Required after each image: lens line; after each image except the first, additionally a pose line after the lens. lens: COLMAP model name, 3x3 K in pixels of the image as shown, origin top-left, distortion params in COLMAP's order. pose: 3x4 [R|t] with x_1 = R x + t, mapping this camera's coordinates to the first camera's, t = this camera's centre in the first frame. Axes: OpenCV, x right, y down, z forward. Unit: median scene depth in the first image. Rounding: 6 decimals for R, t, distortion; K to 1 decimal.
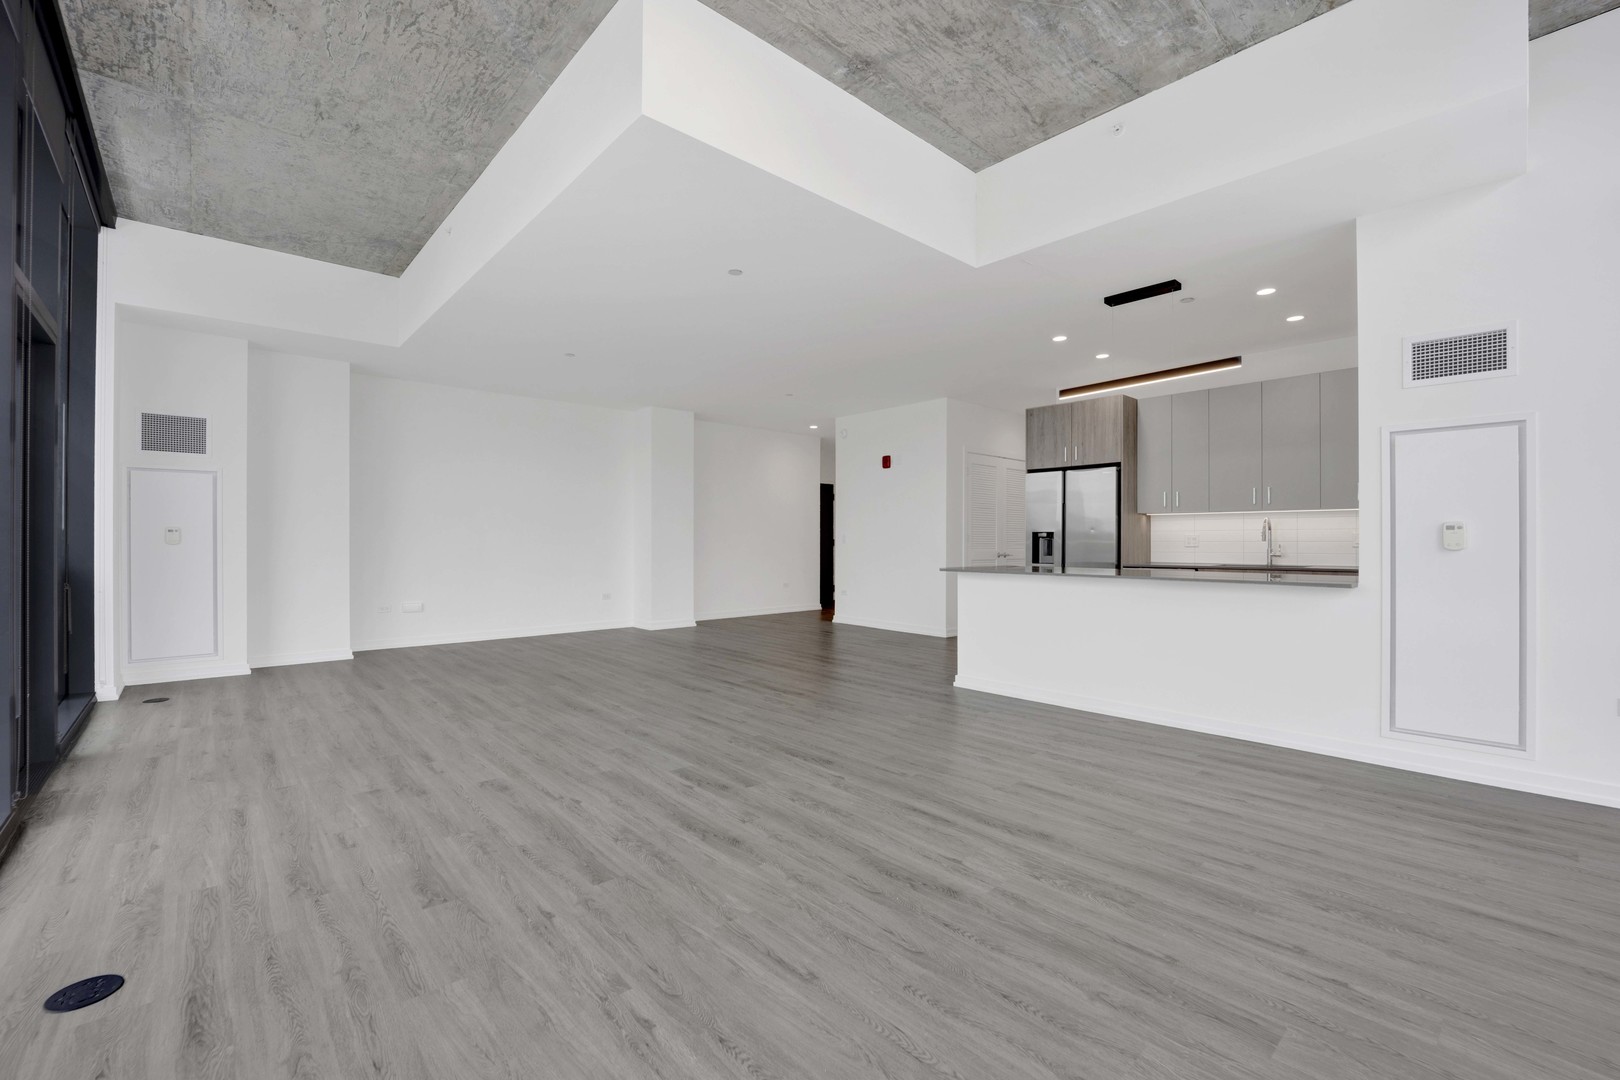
lens RADIAL K [[672.6, 0, 811.3], [0, 672.6, 531.0], [0, 0, 1]] dist [-0.029393, 0.000686]
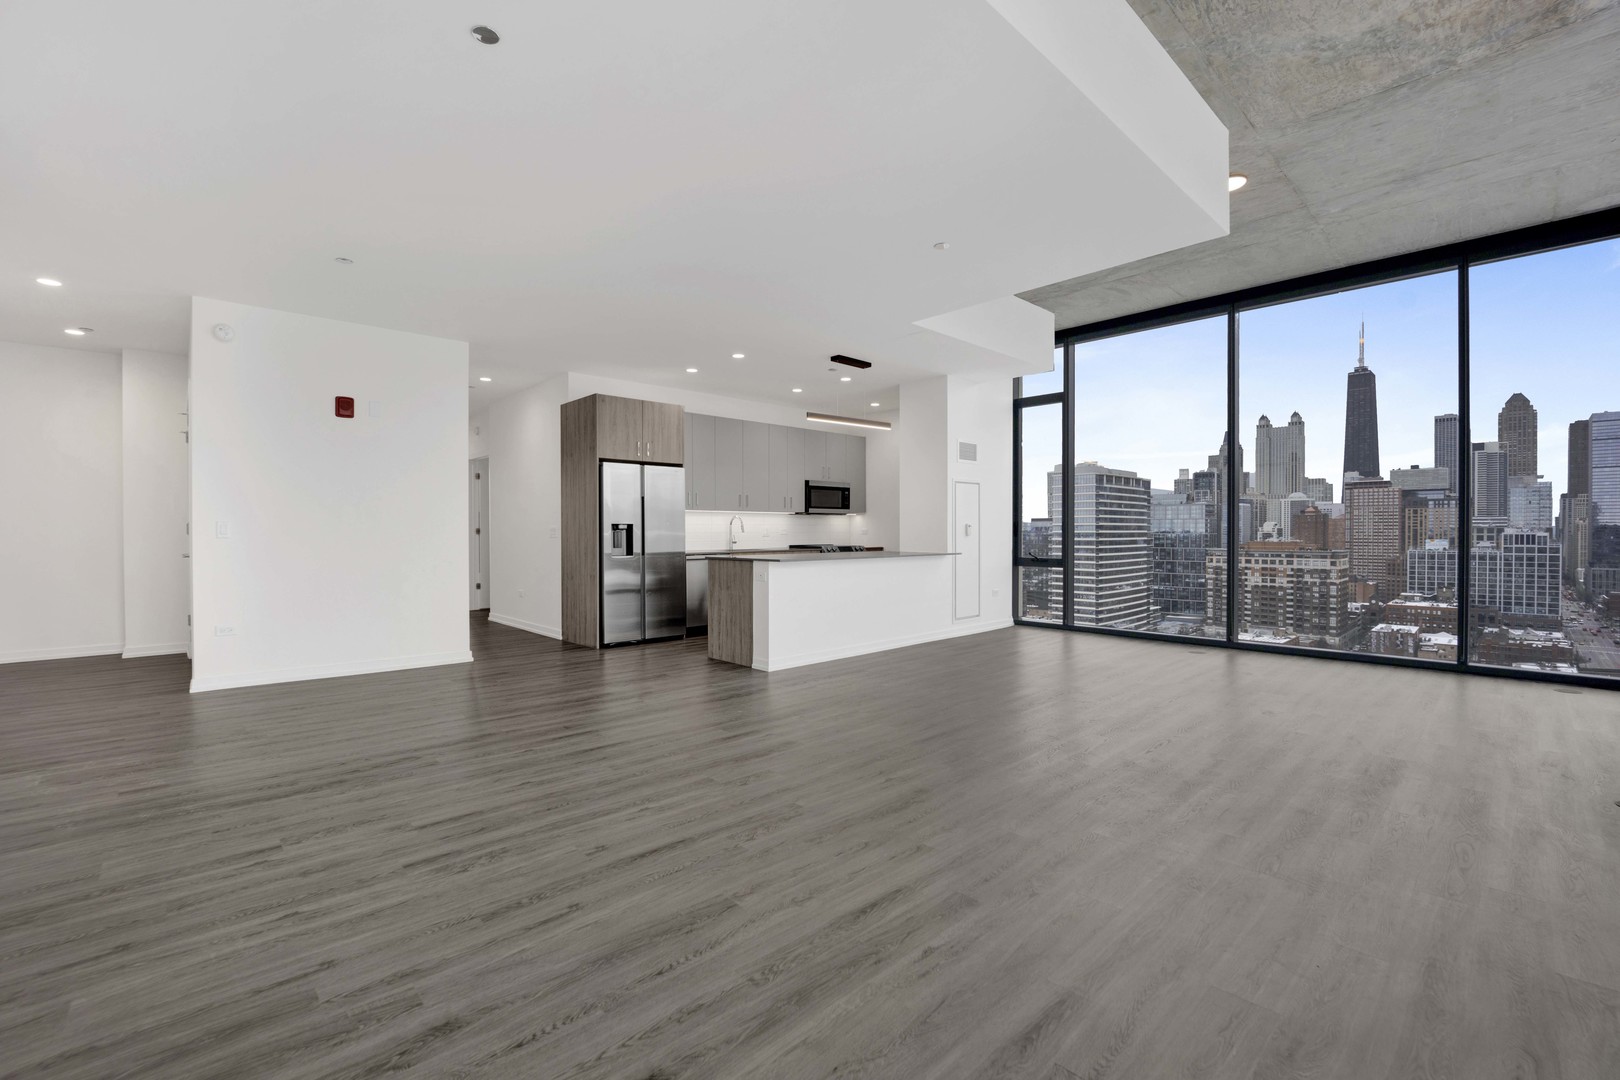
lens RADIAL K [[672.6, 0, 808.3], [0, 672.6, 548.0], [0, 0, 1]] dist [-0.029393, 0.000686]
pose [[0.006715, -0.028834, 0.999562, -0.667214], [-0.015502, 0.999461, 0.028936, 0.004984], [-0.999857, -0.015689, 0.006265, 0.738479]]
